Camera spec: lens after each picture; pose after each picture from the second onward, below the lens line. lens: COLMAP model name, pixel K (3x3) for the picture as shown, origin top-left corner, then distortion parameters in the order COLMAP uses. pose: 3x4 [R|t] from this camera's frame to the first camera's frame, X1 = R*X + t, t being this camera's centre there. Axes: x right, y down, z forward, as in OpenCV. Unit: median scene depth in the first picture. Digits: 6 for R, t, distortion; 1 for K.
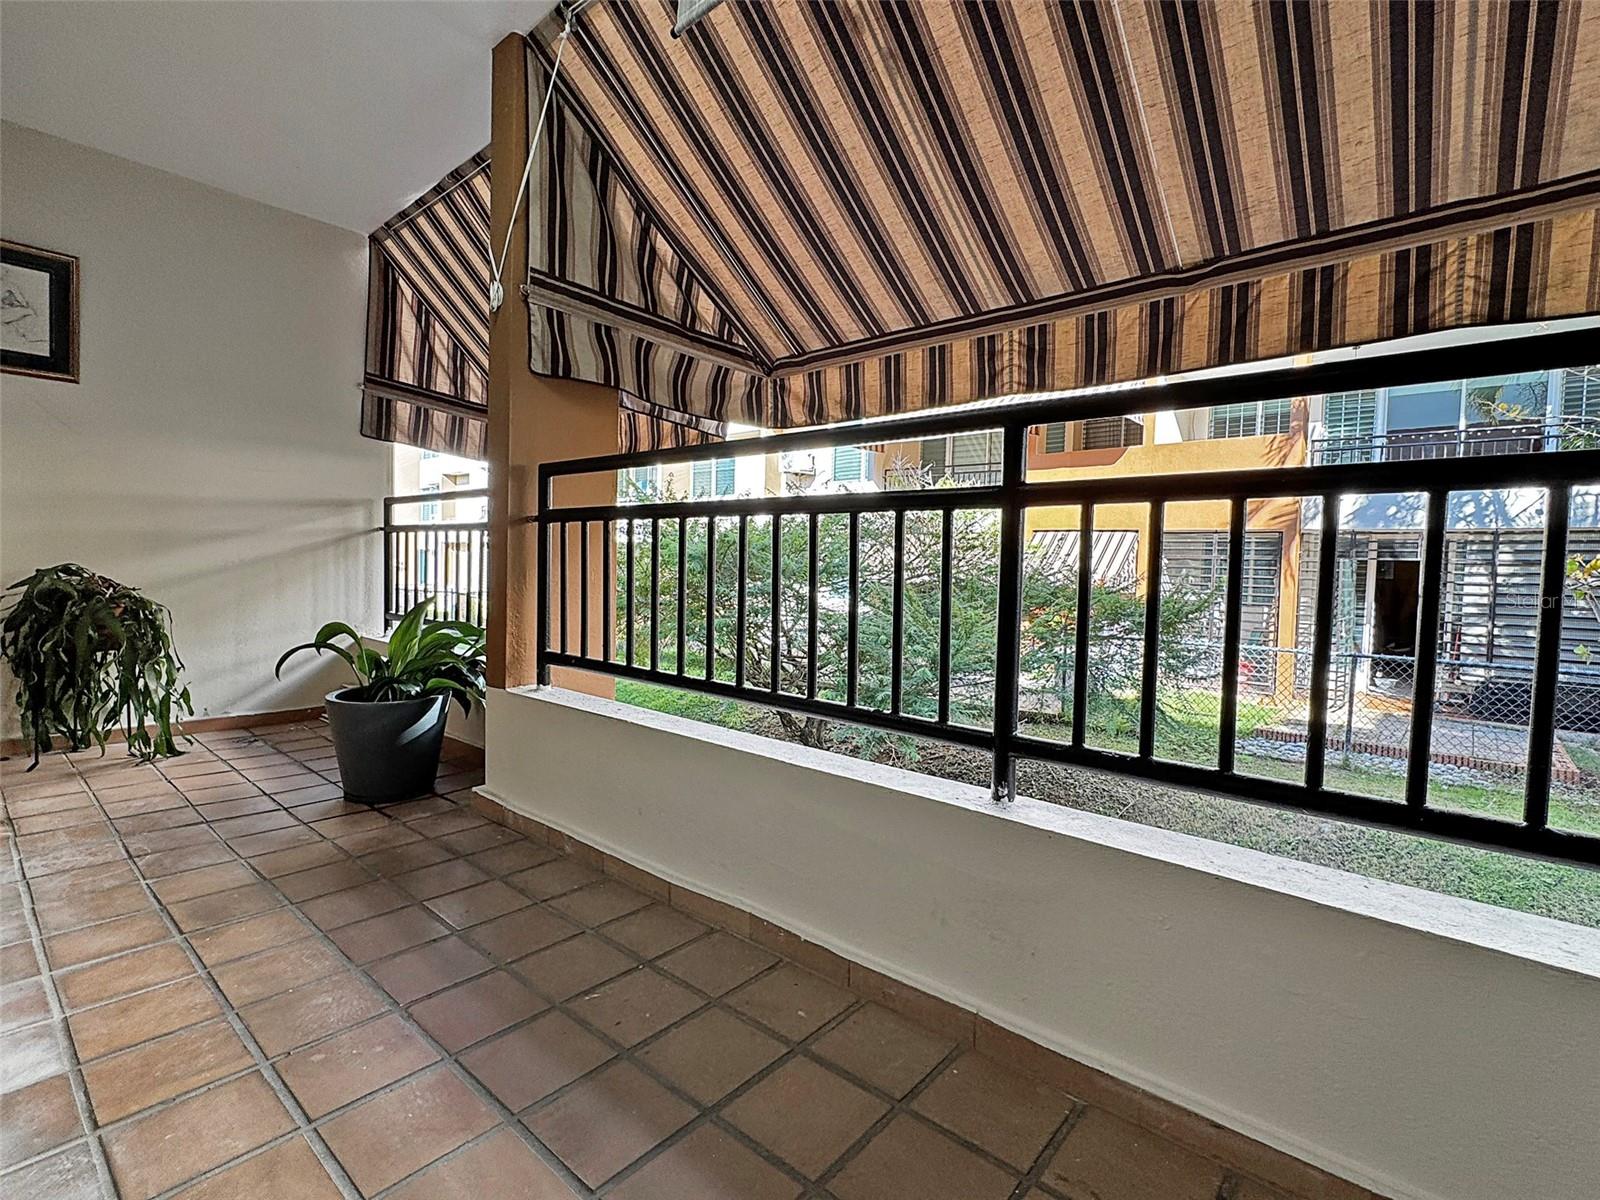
lens RADIAL K [[759.6, 0, 798.0], [0, 759.6, 596.4], [0, 0, 1]] dist [-0.004554, 0.000837]
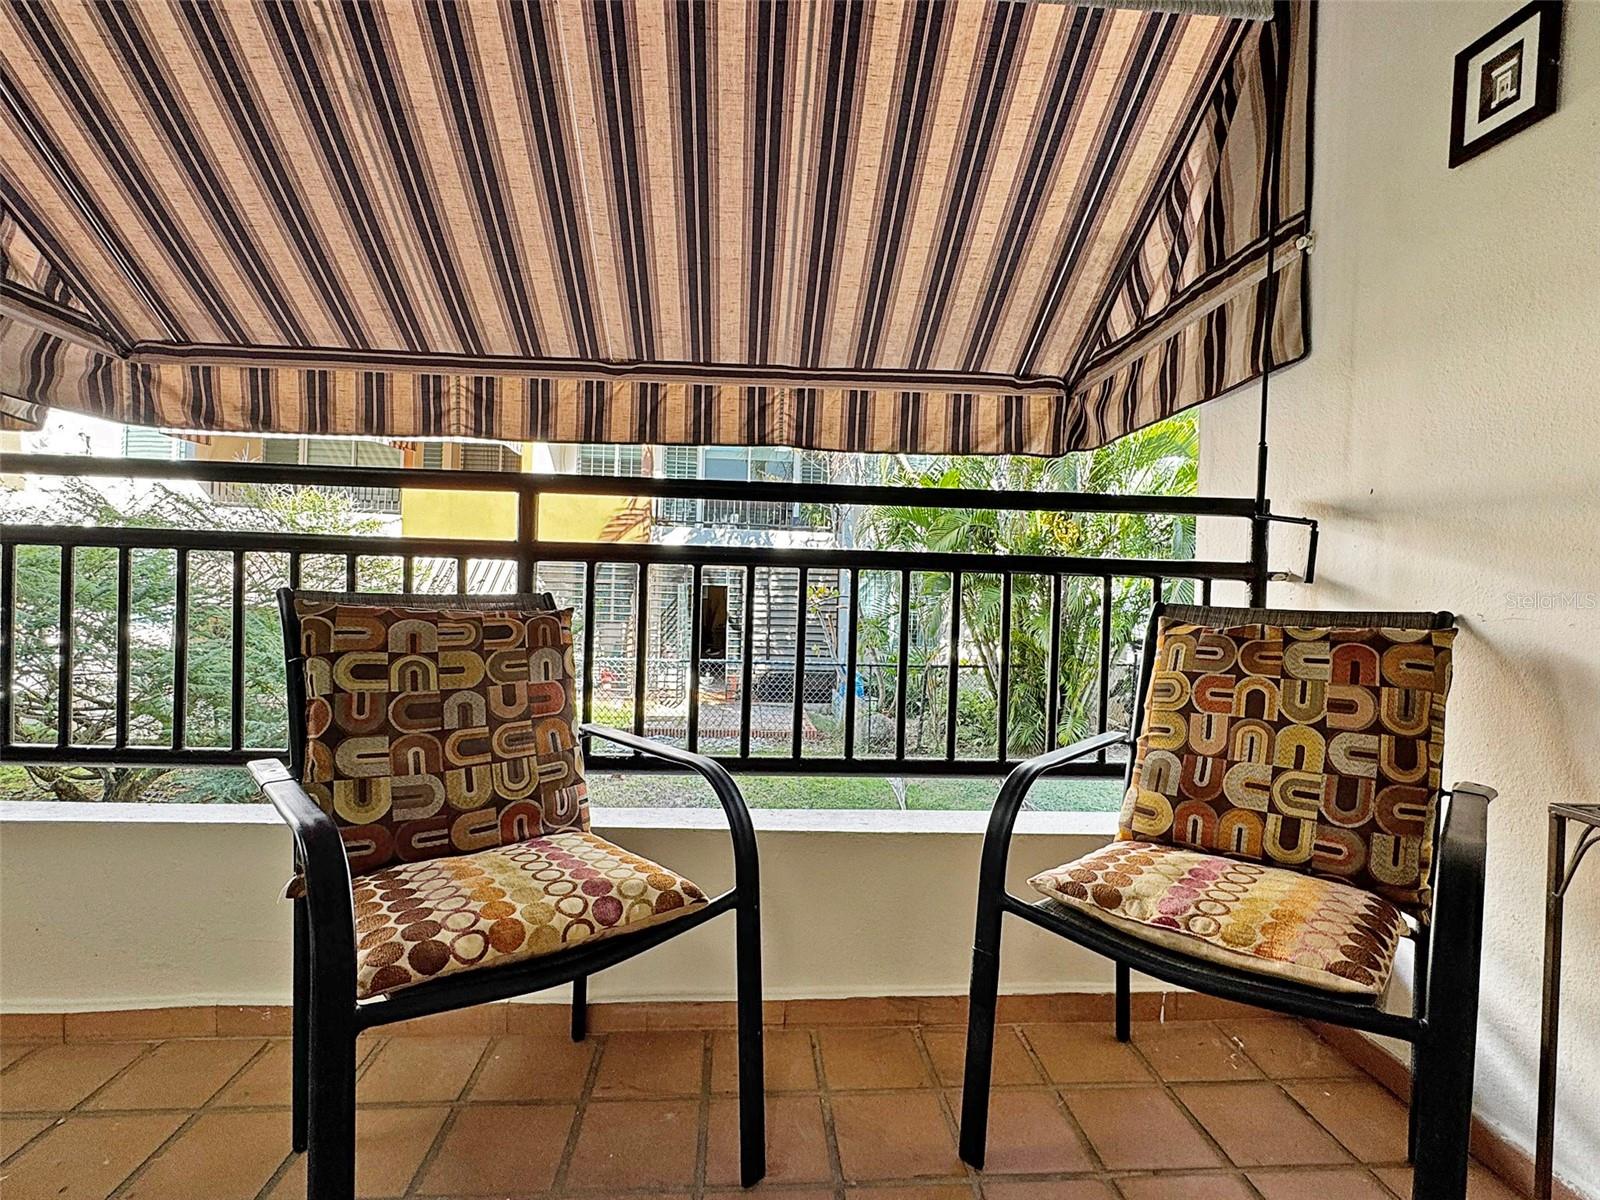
lens RADIAL K [[759.6, 0, 798.0], [0, 759.6, 596.4], [0, 0, 1]] dist [-0.004554, 0.000837]
pose [[0.702301, -0.001992, 0.711877, -0.124823], [0.019587, 0.999672, -0.016526, -0.015980], [-0.711611, 0.025550, 0.702109, -0.059530]]
